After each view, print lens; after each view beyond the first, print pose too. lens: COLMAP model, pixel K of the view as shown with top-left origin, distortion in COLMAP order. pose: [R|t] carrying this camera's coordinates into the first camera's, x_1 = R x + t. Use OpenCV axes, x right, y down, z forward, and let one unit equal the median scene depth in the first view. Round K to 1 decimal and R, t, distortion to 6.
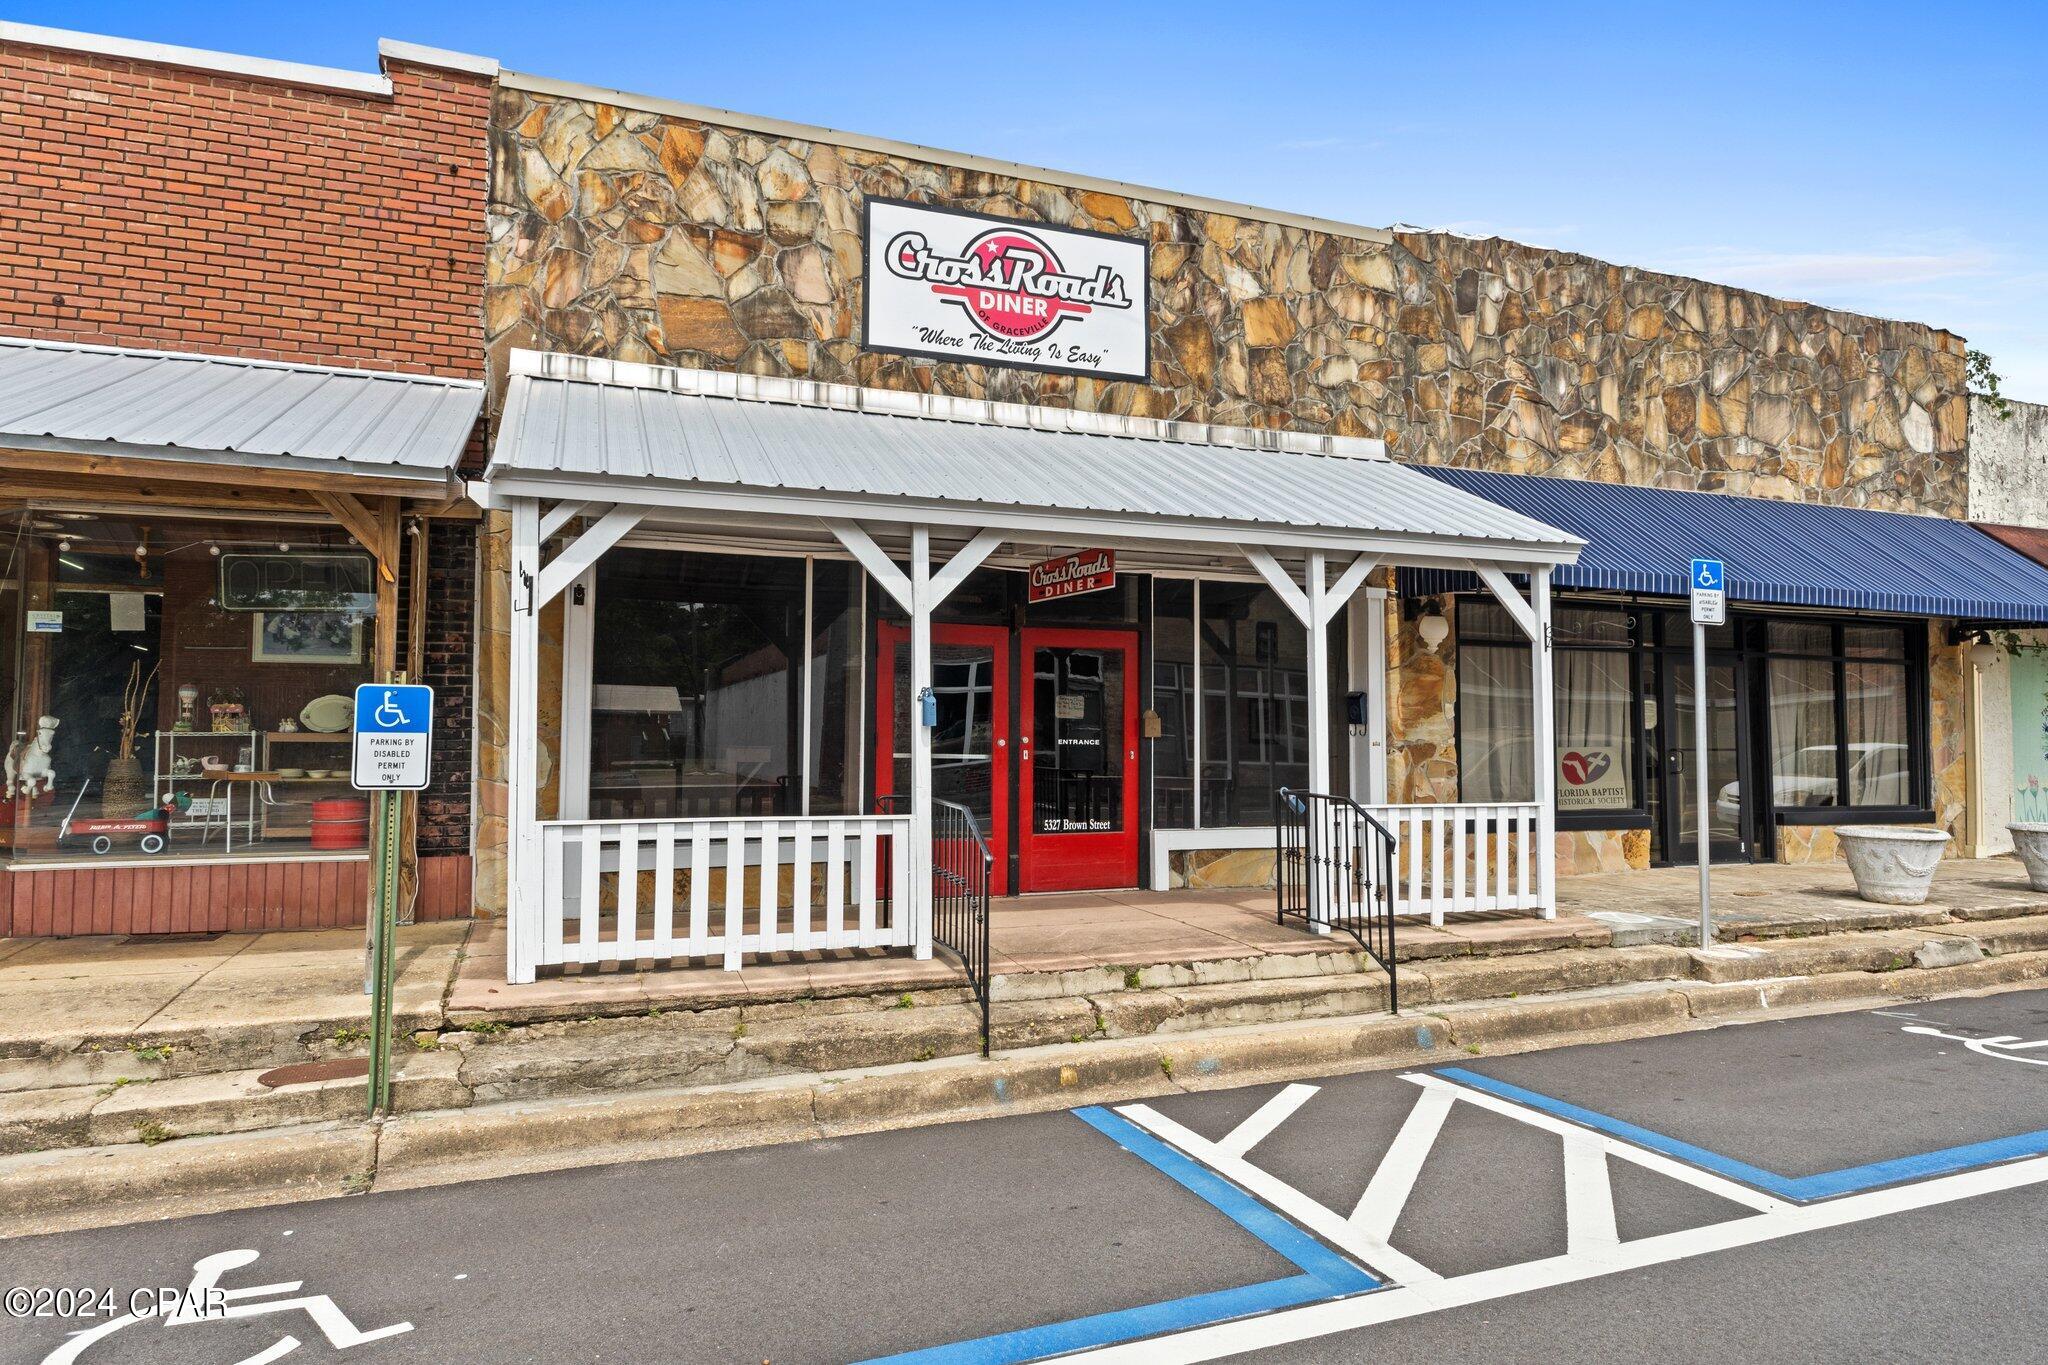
lens RADIAL K [[1280.8, 0, 1027.4], [0, 1280.8, 681.8], [0, 0, 1]] dist [-0.006247, -0.000848]
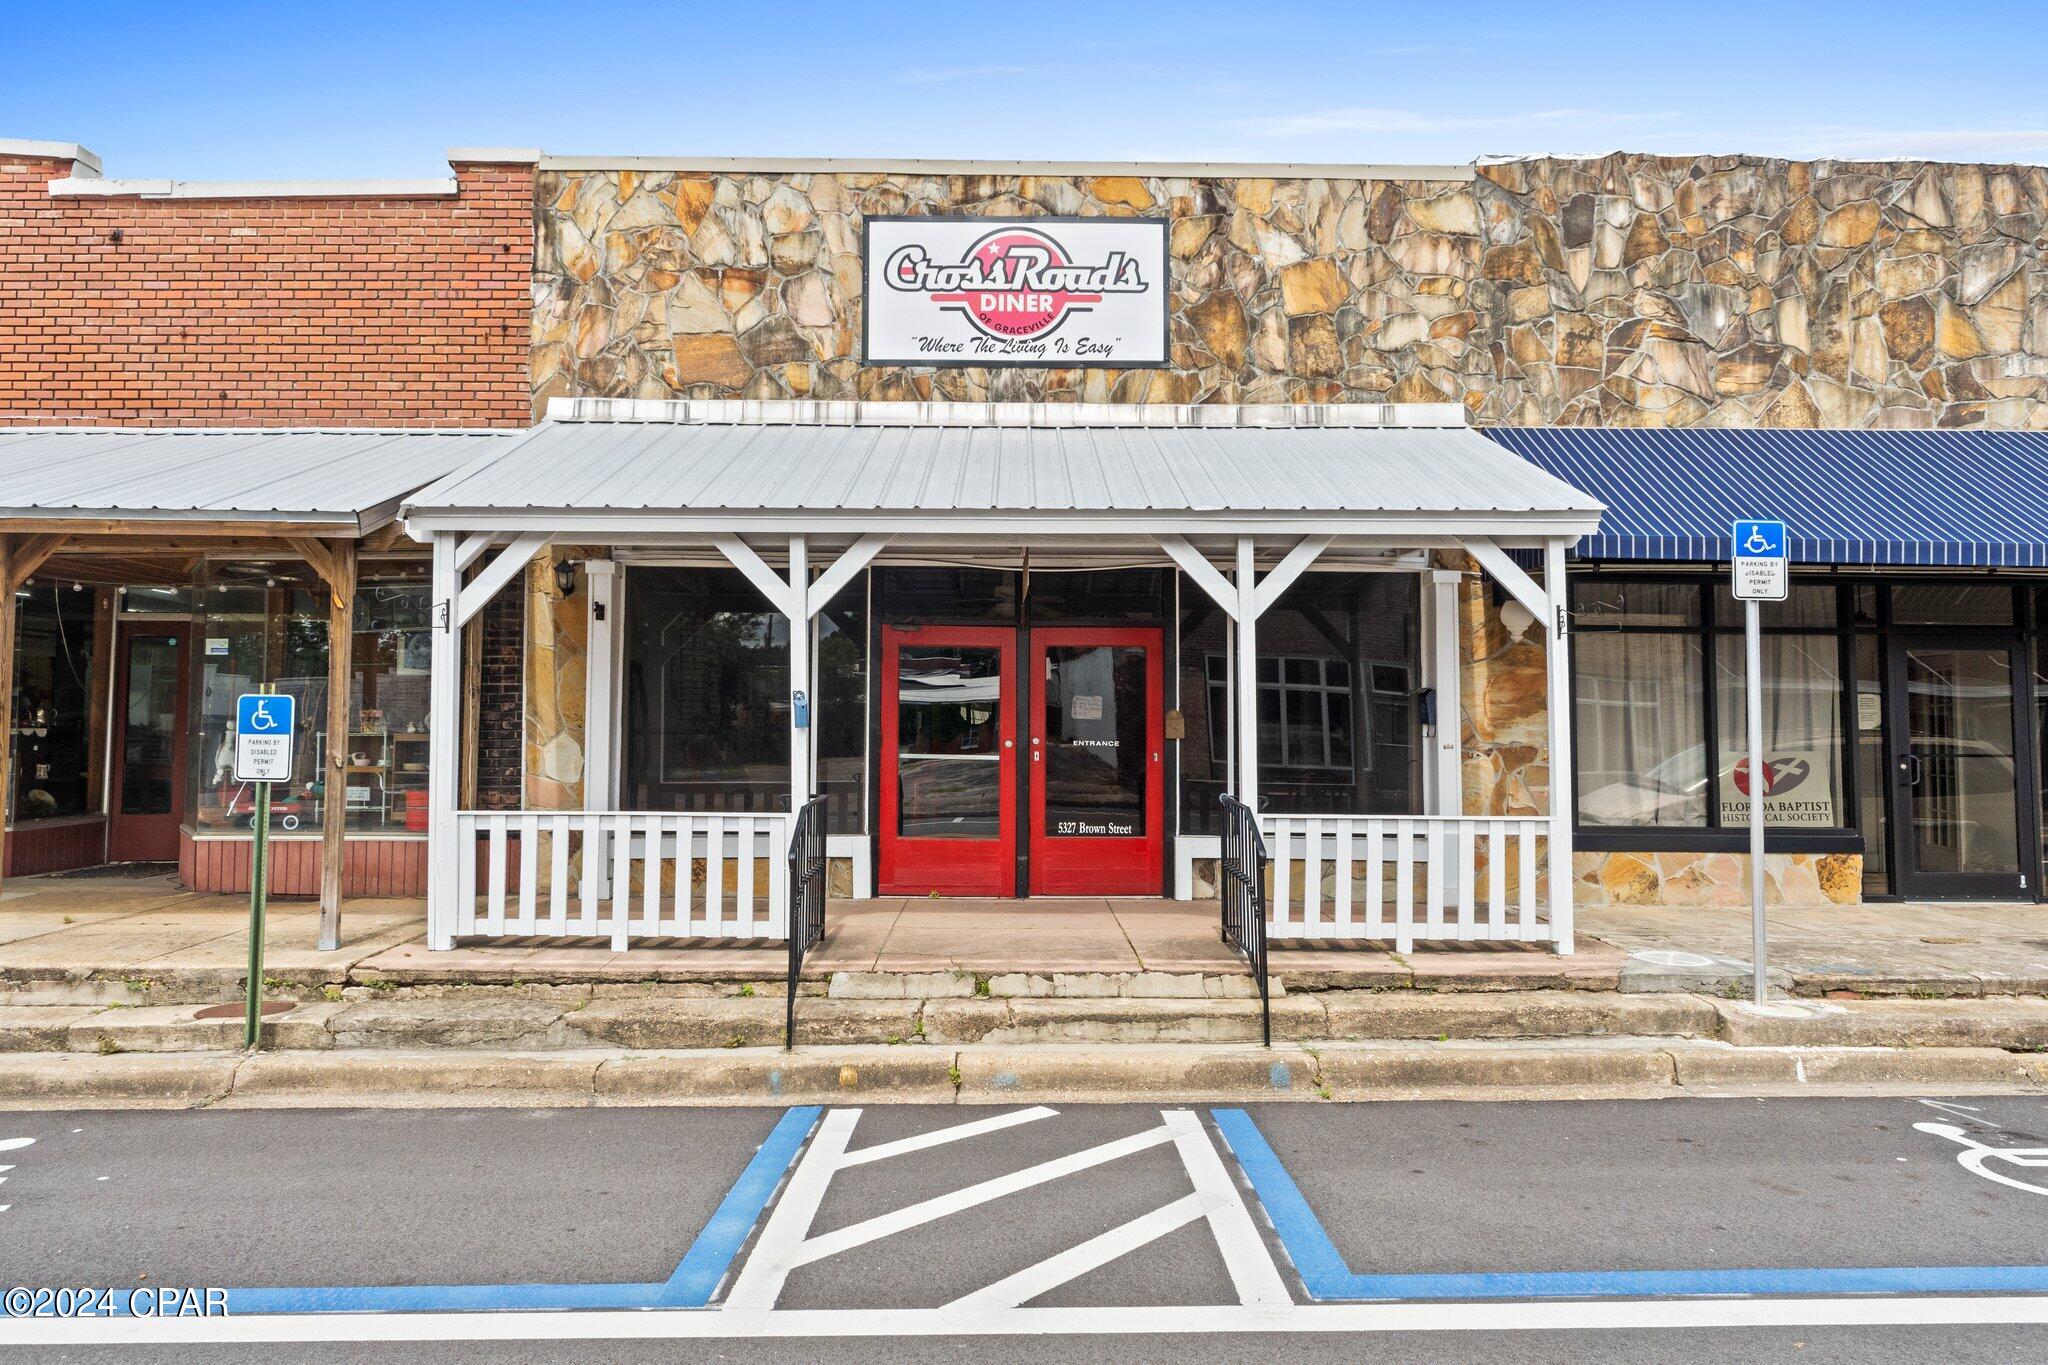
lens RADIAL K [[1280.8, 0, 1026.5], [0, 1280.8, 680.2], [0, 0, 1]] dist [-0.006247, -0.000848]
pose [[0.932899, -0.014181, -0.359860, 0.391811], [0.014002, 0.999897, -0.003104, 0.001519], [0.359867, -0.002143, 0.933001, 0.083116]]
